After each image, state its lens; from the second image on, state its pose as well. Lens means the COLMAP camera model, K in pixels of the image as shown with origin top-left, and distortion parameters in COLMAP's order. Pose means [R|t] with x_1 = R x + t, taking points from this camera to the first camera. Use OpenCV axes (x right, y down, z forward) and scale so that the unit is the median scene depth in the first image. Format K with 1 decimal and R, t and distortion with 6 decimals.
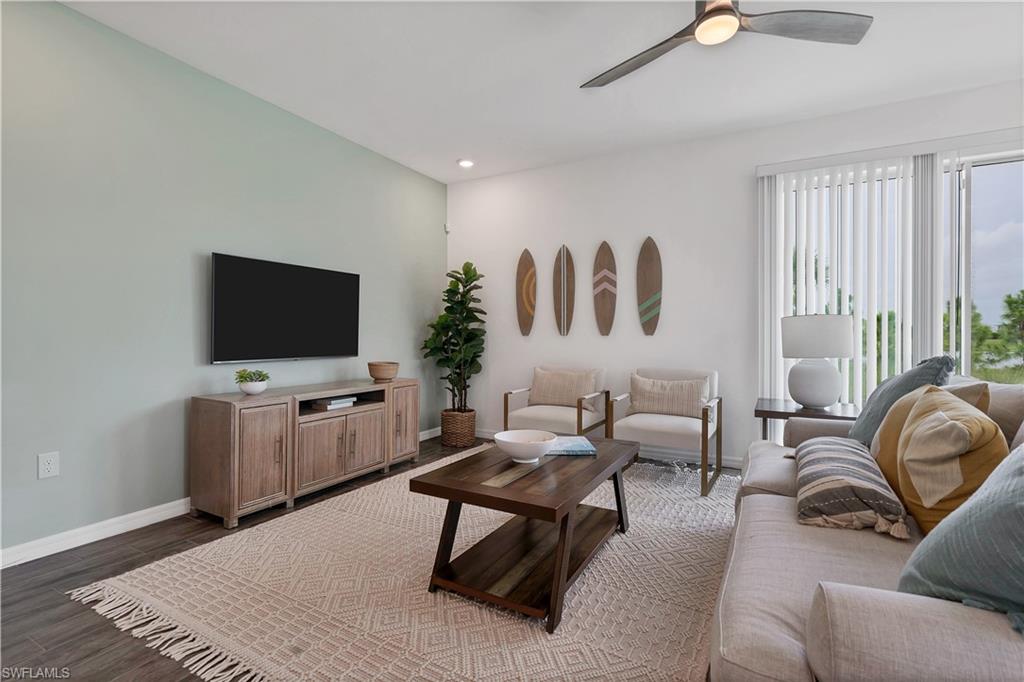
lens RADIAL K [[476.8, 0, 506.4], [0, 476.8, 330.3], [0, 0, 1]] dist [-0.004582, -0.000491]
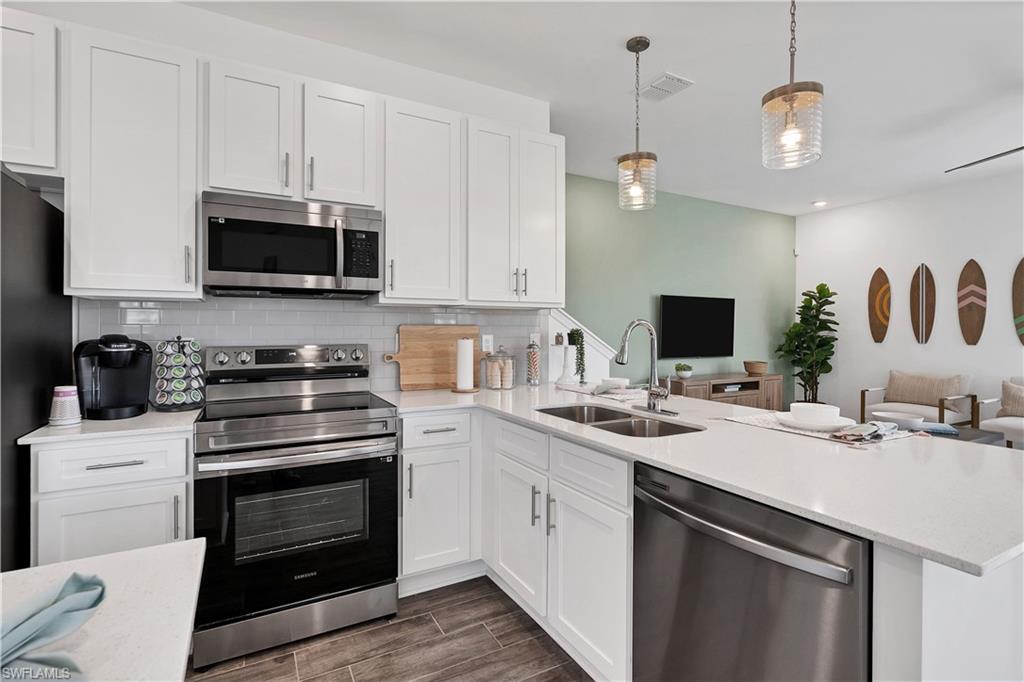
lens RADIAL K [[476.8, 0, 506.4], [0, 476.8, 330.3], [0, 0, 1]] dist [-0.004582, -0.000491]
pose [[0.840681, 0.005776, -0.541500, -0.101355], [0.001902, 0.999905, 0.013617, -0.039061], [0.541527, -0.012478, 0.840591, -0.494986]]
